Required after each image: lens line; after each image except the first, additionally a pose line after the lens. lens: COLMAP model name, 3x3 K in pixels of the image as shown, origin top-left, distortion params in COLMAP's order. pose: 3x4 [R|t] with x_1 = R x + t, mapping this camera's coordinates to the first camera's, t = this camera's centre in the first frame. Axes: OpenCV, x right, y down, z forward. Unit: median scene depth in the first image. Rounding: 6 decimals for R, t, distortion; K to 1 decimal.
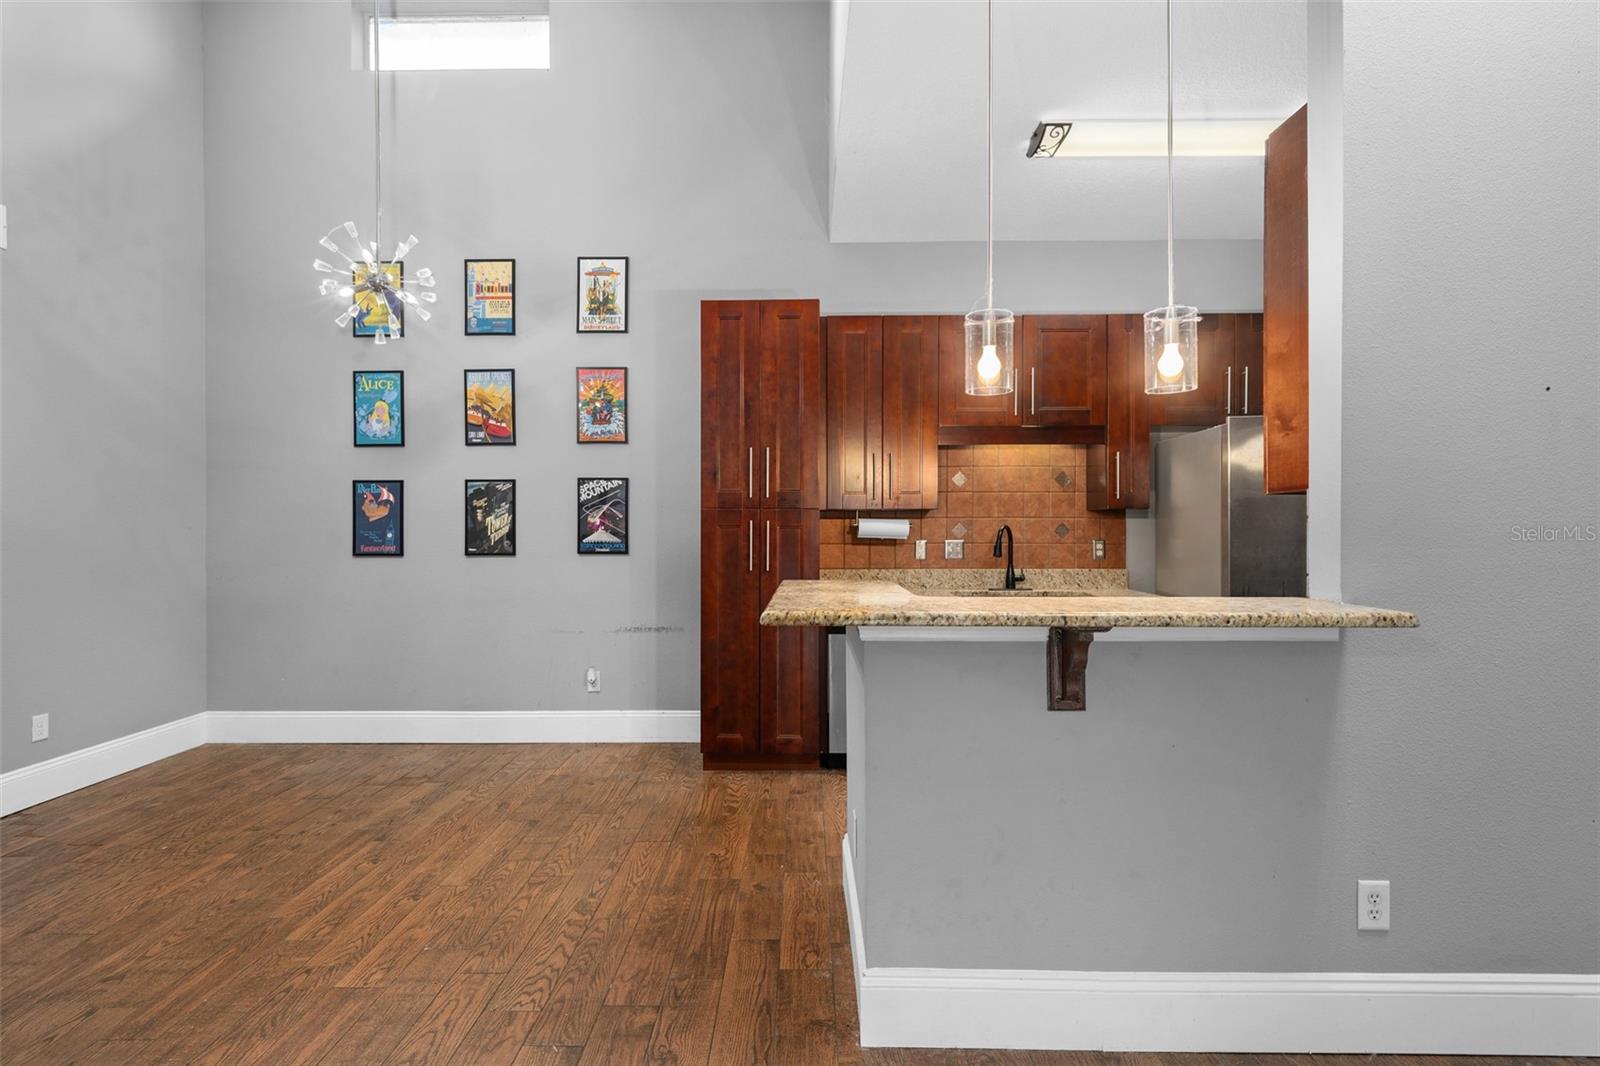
lens RADIAL K [[768.3, 0, 789.8], [0, 768.3, 529.9], [0, 0, 1]] dist [0.001447, 0.001081]
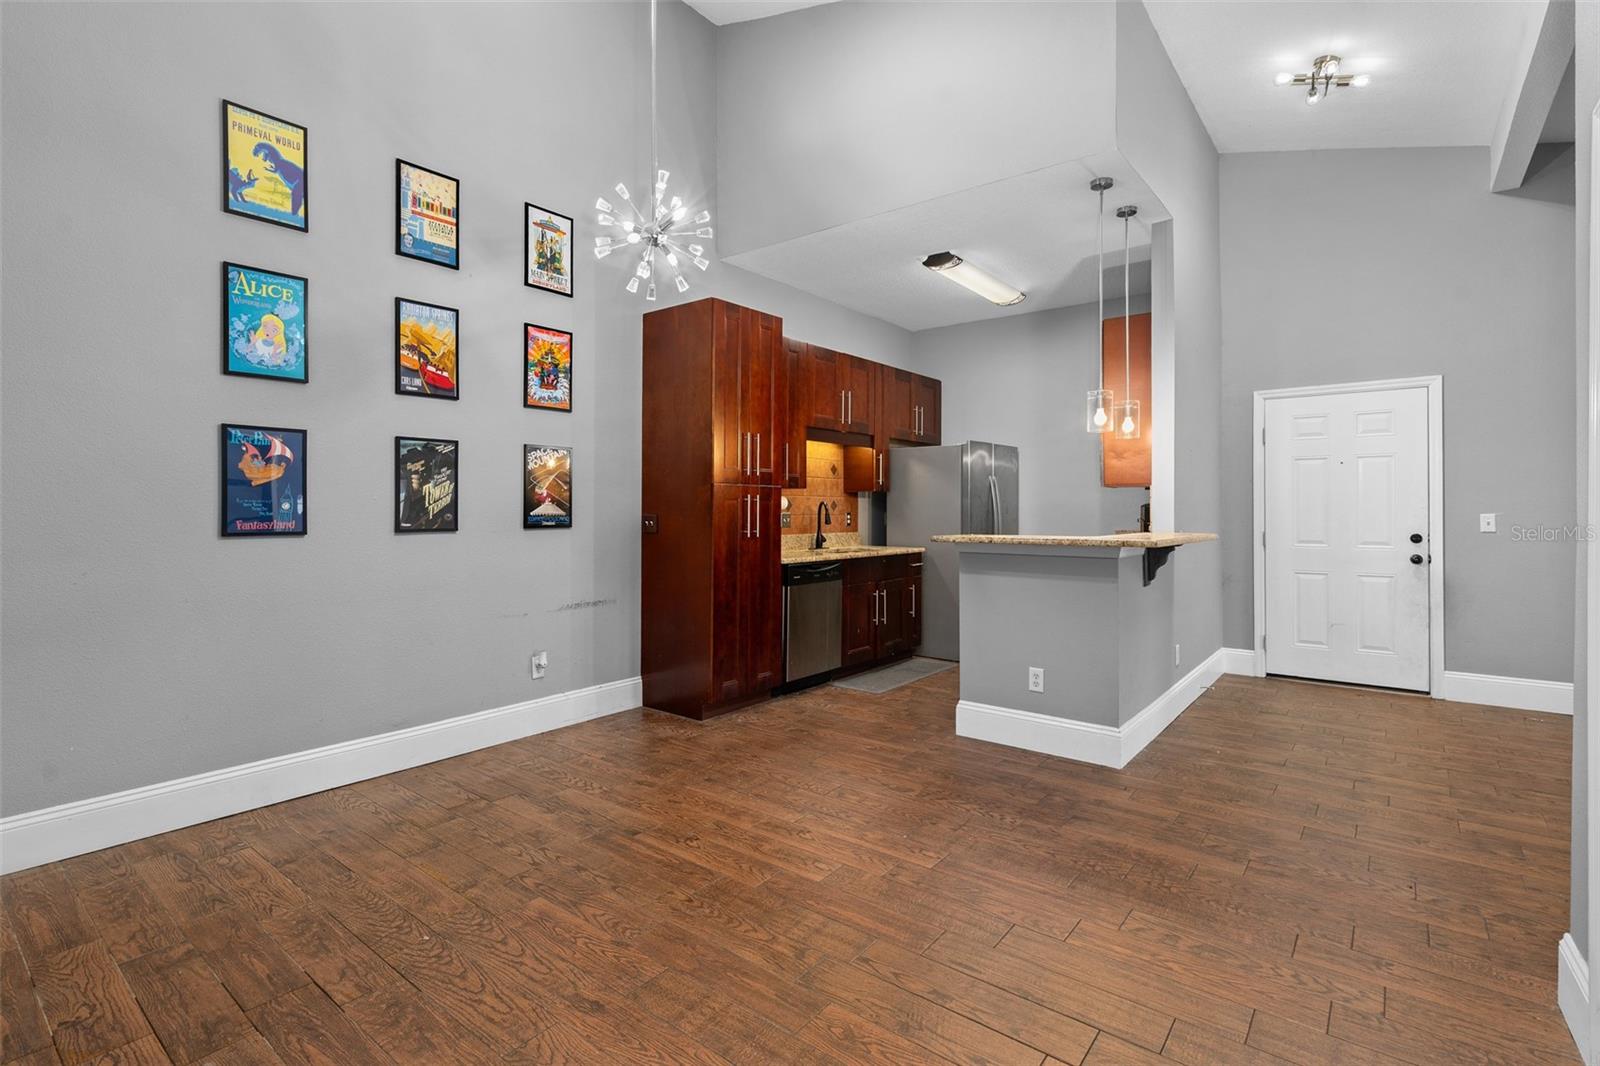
lens RADIAL K [[773.8, 0, 777.7], [0, 773.8, 502.4], [0, 0, 1]] dist [0.002737, 0.000672]
pose [[0.610195, 0.010834, 0.792177, -0.818606], [-0.000133, 0.999908, -0.013573, 0.013346], [-0.792251, 0.008177, 0.610140, 0.207022]]
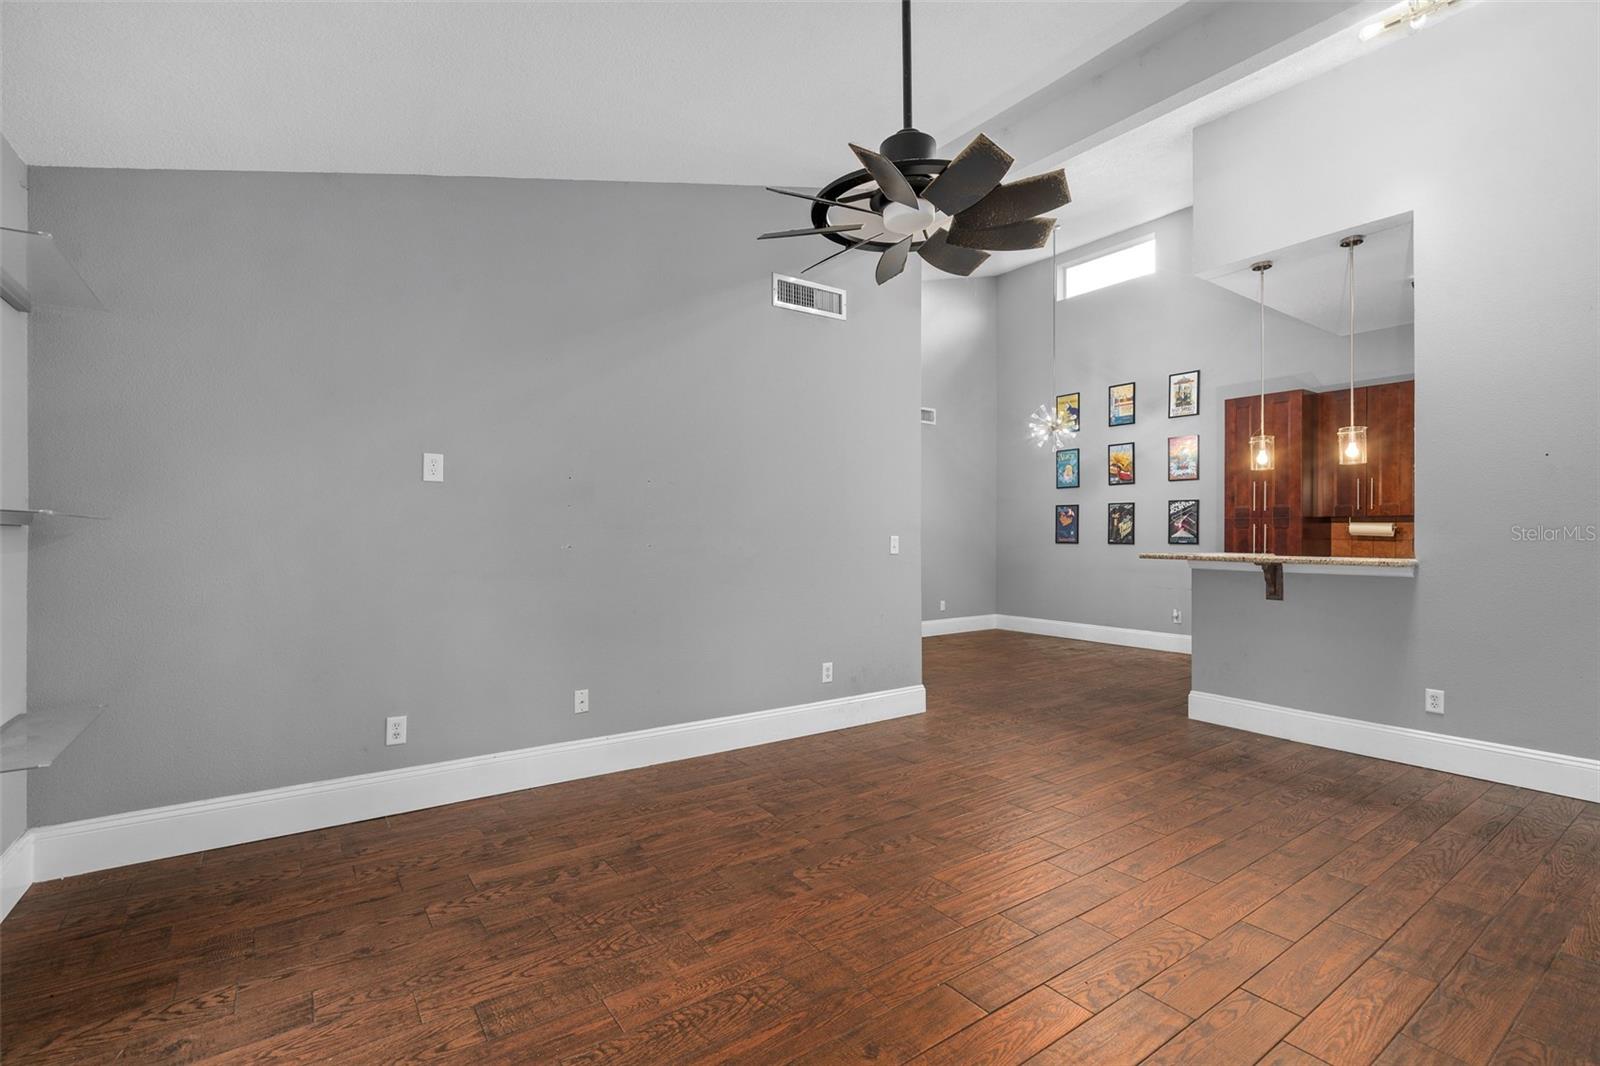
lens RADIAL K [[712.2, 0, 800.0], [0, 712.2, 533.0], [0, 0, 1]] dist [0.000255, 0.000393]
pose [[0.600723, 0.003413, -0.799450, 0.522031], [-0.006093, 0.999981, -0.000310, 0.012143], [0.799434, 0.005057, 0.600732, -0.656026]]
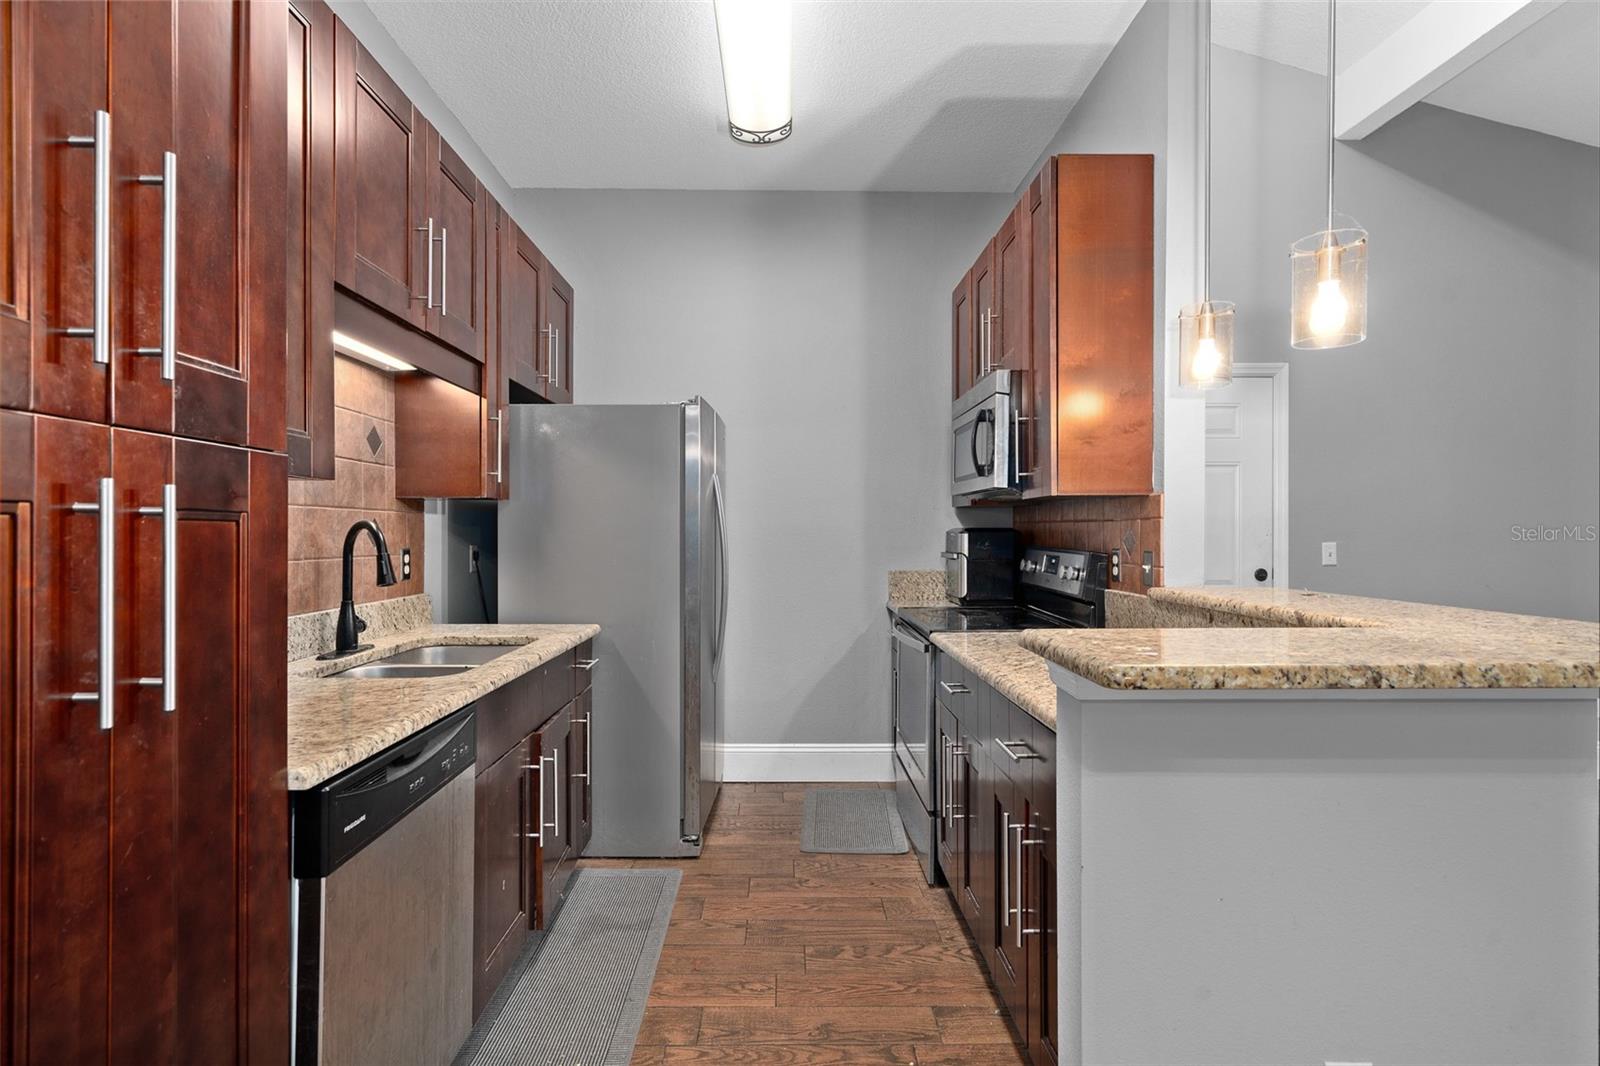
lens RADIAL K [[796.8, 0, 800.0], [0, 796.8, 533.0], [0, 0, 1]] dist [0.001101, 0.000450]
pose [[-0.050971, 0.000281, 0.998700, -0.228765], [0.003582, 0.999994, -0.000098, 0.002059], [-0.998694, 0.003572, -0.050972, 0.706257]]
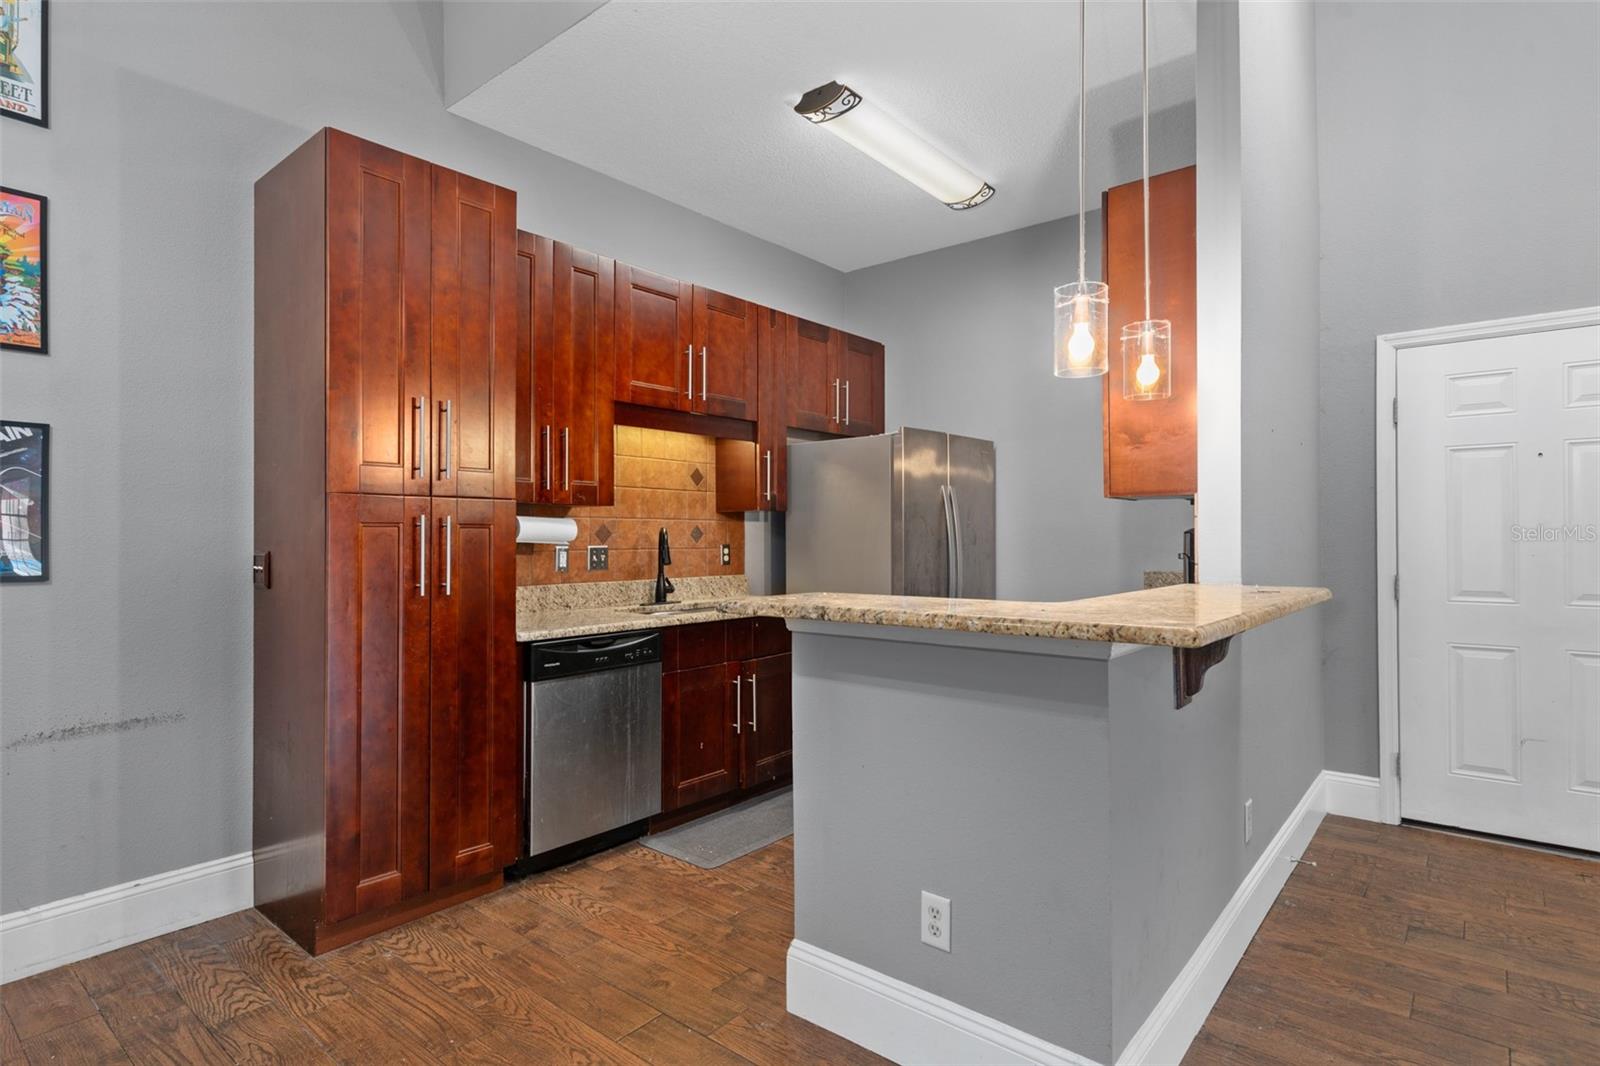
lens RADIAL K [[841.7, 0, 789.0], [0, 841.7, 529.7], [0, 0, 1]] dist [0.008364, 0.000091]
pose [[0.622037, 0.006744, 0.782959, -0.338726], [0.004131, 0.999921, -0.011894, 0.007541], [-0.782977, 0.010633, 0.621959, 0.298339]]
